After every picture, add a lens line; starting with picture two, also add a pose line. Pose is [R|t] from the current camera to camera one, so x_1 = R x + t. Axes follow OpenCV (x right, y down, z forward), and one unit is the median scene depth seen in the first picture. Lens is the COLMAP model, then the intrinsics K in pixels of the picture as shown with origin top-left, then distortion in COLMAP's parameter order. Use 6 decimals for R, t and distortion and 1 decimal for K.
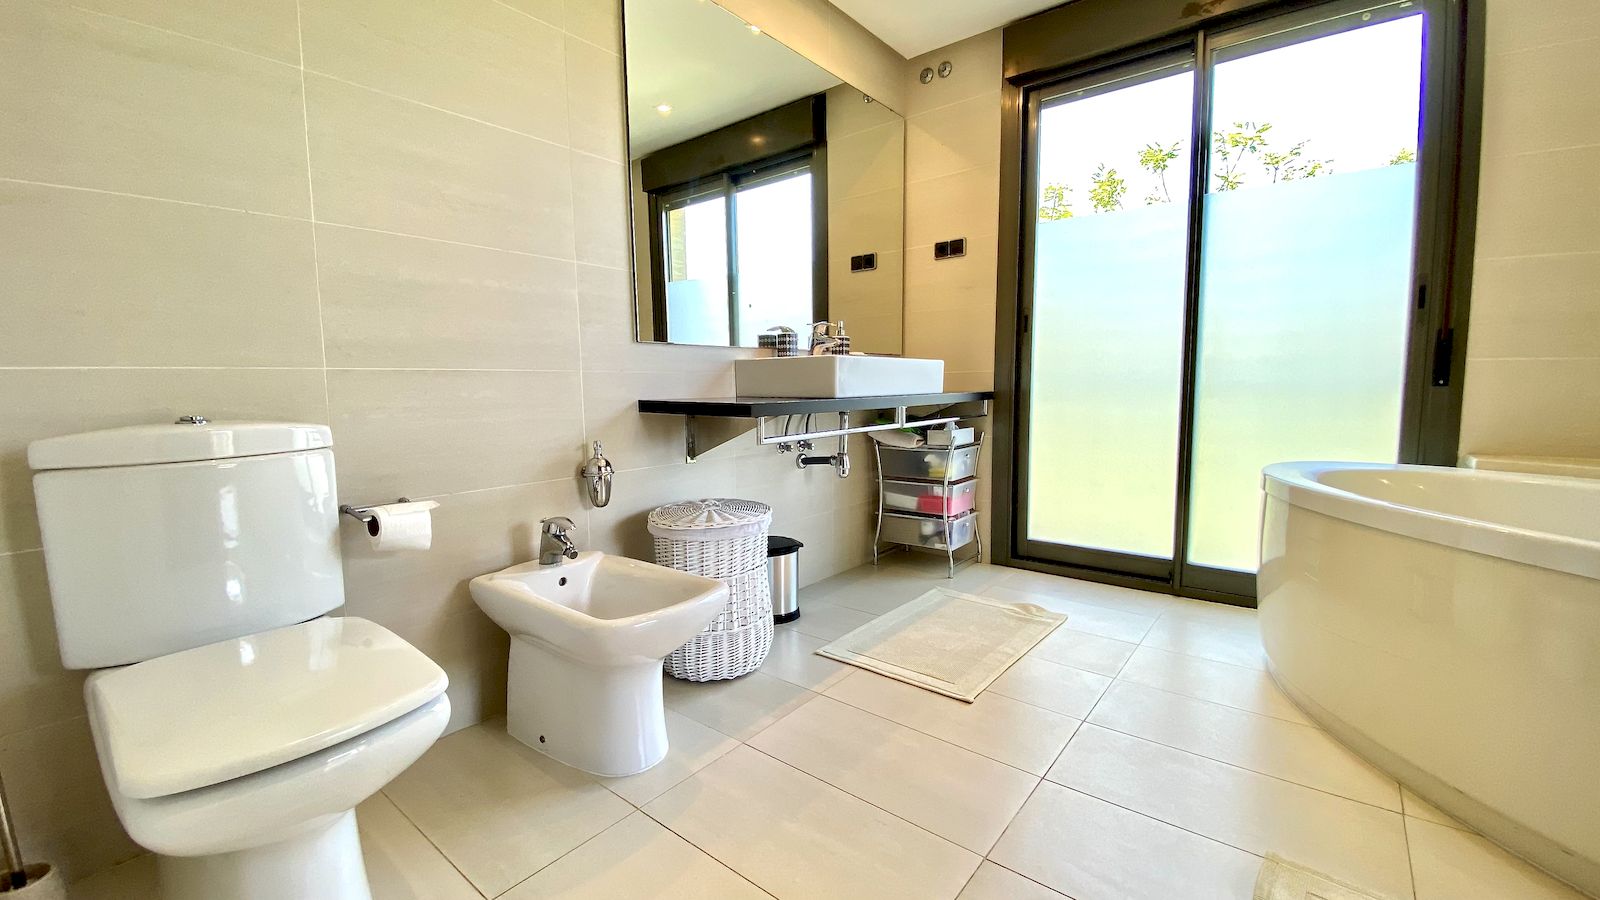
lens RADIAL K [[658.9, 0, 804.6], [0, 658.9, 452.9], [0, 0, 1]] dist [0.000527, -0.008487]
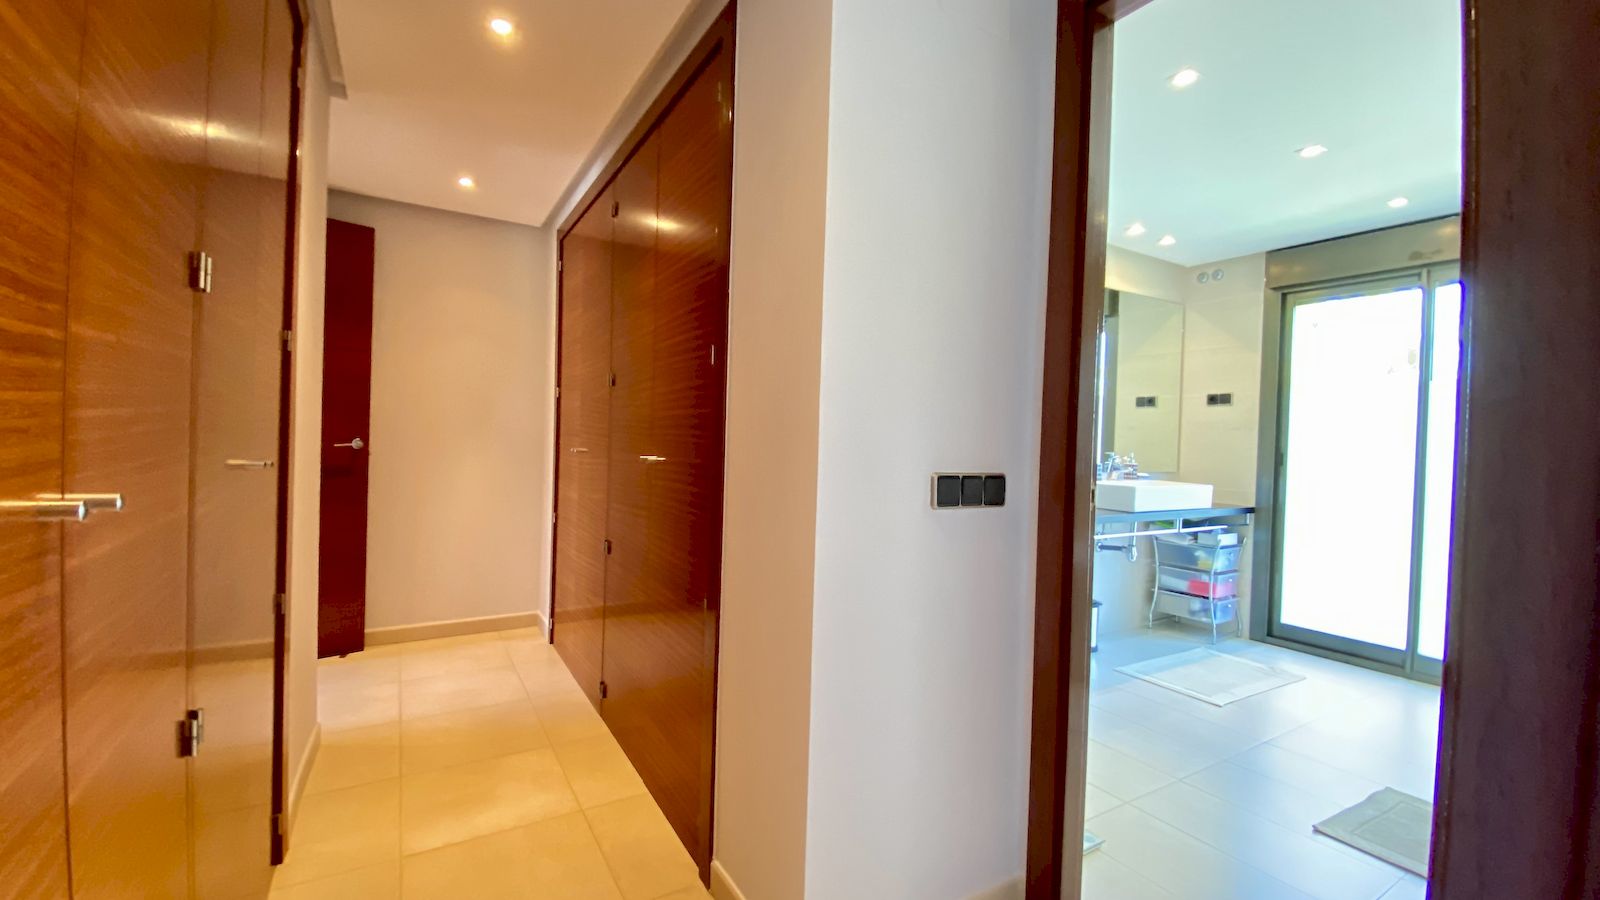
lens RADIAL K [[645.3, 0, 783.2], [0, 645.3, 444.9], [0, 0, 1]] dist [-0.025227, -0.007490]
pose [[0.929751, 0.044031, -0.365546, -0.141040], [-0.078136, 0.993805, -0.079030, -0.045153], [0.359802, 0.102041, 0.927432, -0.564903]]
